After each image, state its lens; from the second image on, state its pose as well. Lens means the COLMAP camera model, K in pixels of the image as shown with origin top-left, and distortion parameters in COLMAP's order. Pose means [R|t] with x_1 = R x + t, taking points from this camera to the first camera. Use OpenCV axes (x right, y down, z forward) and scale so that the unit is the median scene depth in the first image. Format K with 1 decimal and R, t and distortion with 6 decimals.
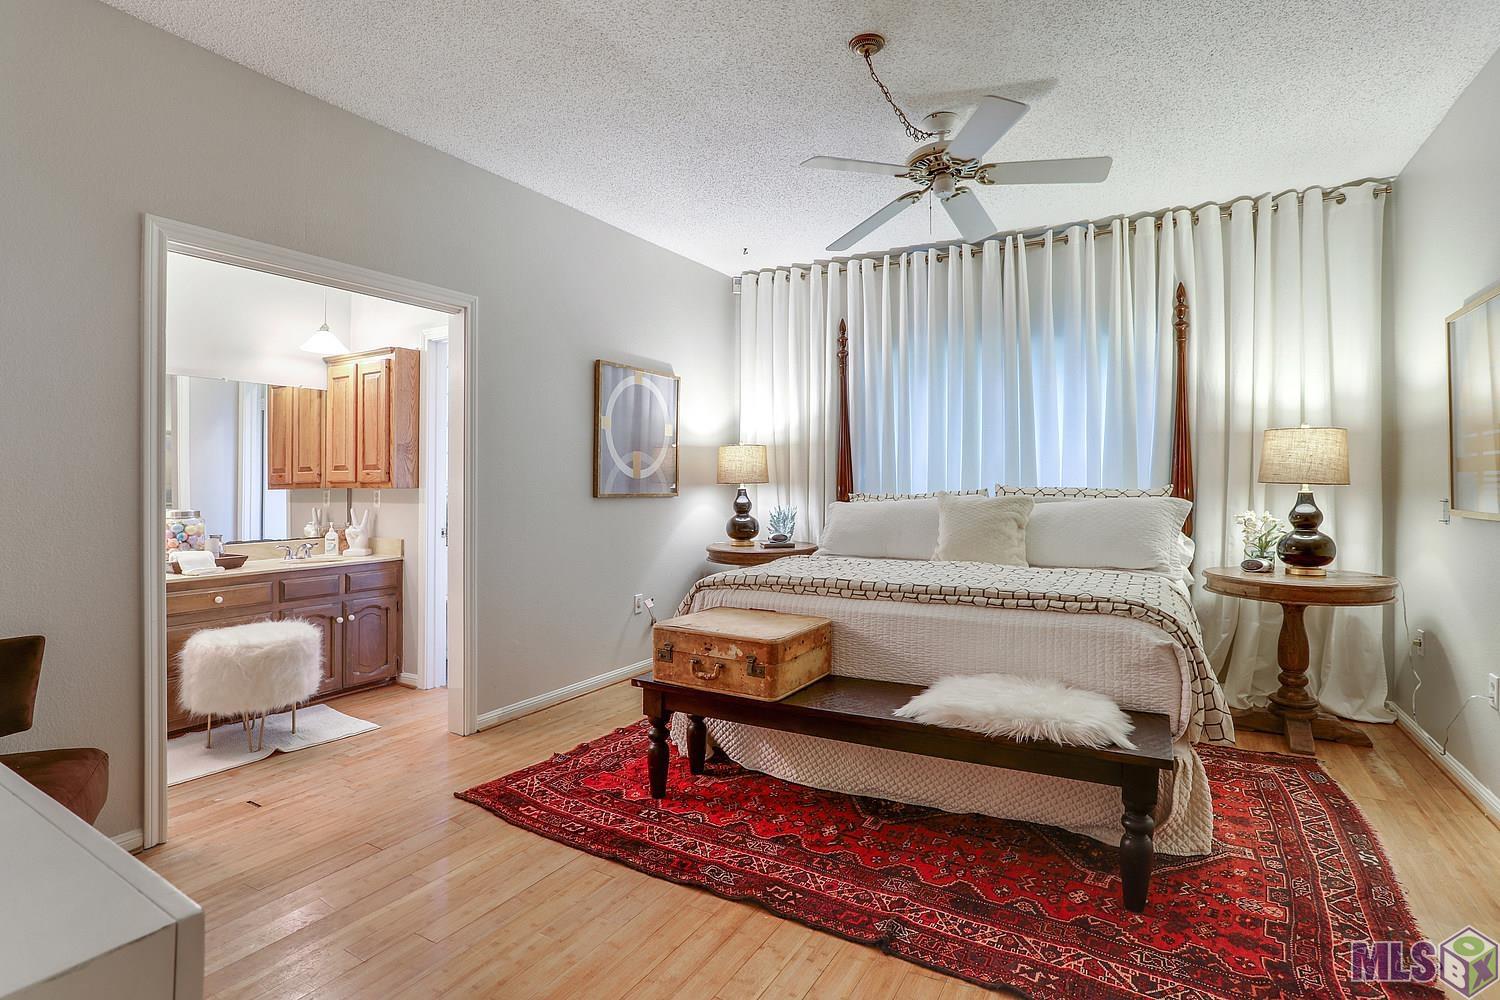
lens RADIAL K [[741.5, 0, 721.7], [0, 741.5, 486.0], [0, 0, 1]] dist [-0.013945, 0.000413]
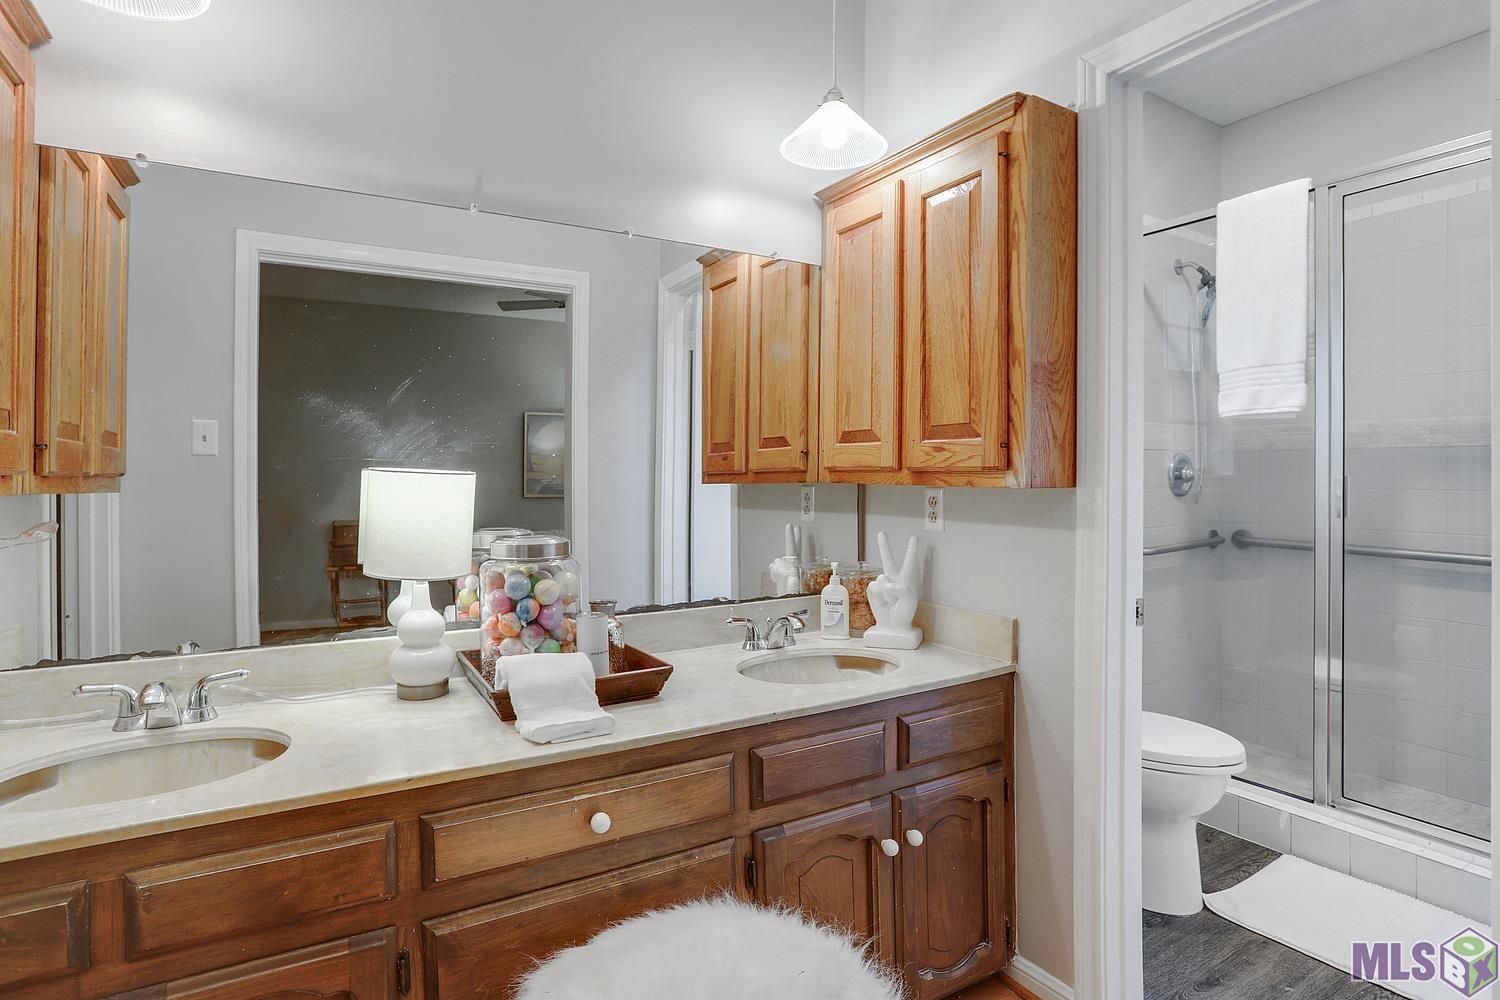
lens RADIAL K [[767.1, 0, 753.1], [0, 767.1, 487.0], [0, 0, 1]] dist [-0.051011, -0.000348]
pose [[0.899089, 0.011286, -0.437620, -0.387371], [-0.004905, 0.999865, 0.015710, -0.002155], [0.437738, -0.011978, 0.899023, 0.592983]]
